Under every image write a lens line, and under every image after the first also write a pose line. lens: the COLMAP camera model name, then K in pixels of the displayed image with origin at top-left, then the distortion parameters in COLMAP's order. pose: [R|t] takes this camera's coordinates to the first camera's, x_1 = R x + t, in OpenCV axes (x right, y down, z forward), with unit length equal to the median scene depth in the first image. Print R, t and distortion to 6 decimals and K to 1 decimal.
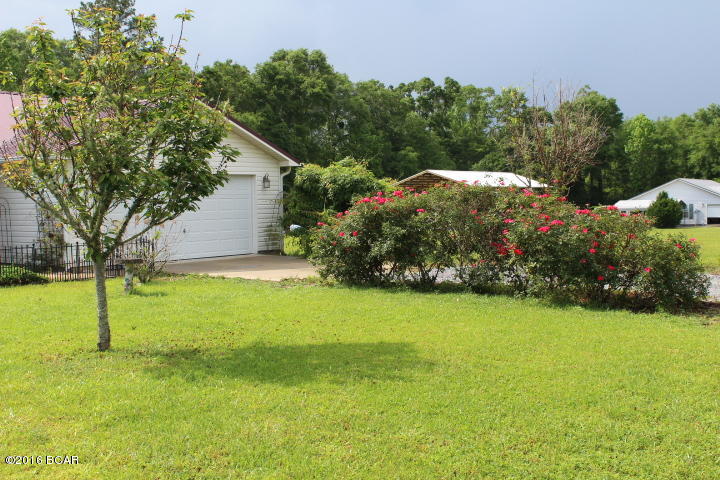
lens RADIAL K [[801.2, 0, 369.0], [0, 801.2, 238.8], [0, 0, 1]] dist [-0.117621, 0.165928]
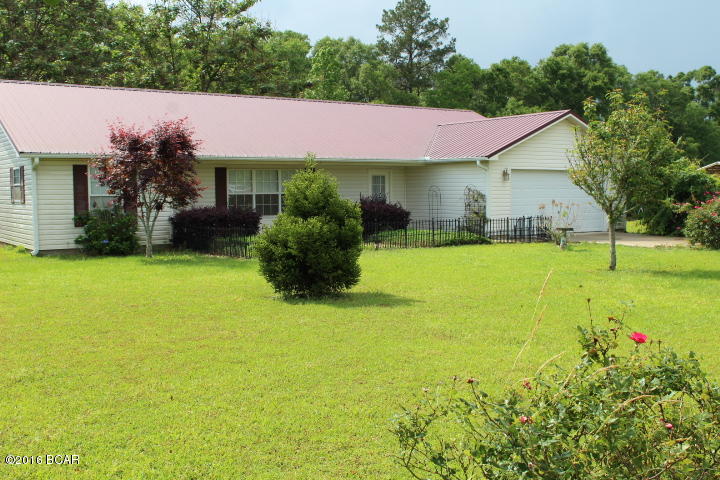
lens RADIAL K [[801.2, 0, 369.0], [0, 801.2, 238.8], [0, 0, 1]] dist [-0.117621, 0.165928]
pose [[0.950117, 0.028131, -0.310621, -0.112905], [-0.023292, 0.999543, 0.019277, 0.016029], [0.311022, -0.011081, 0.950338, -0.371933]]
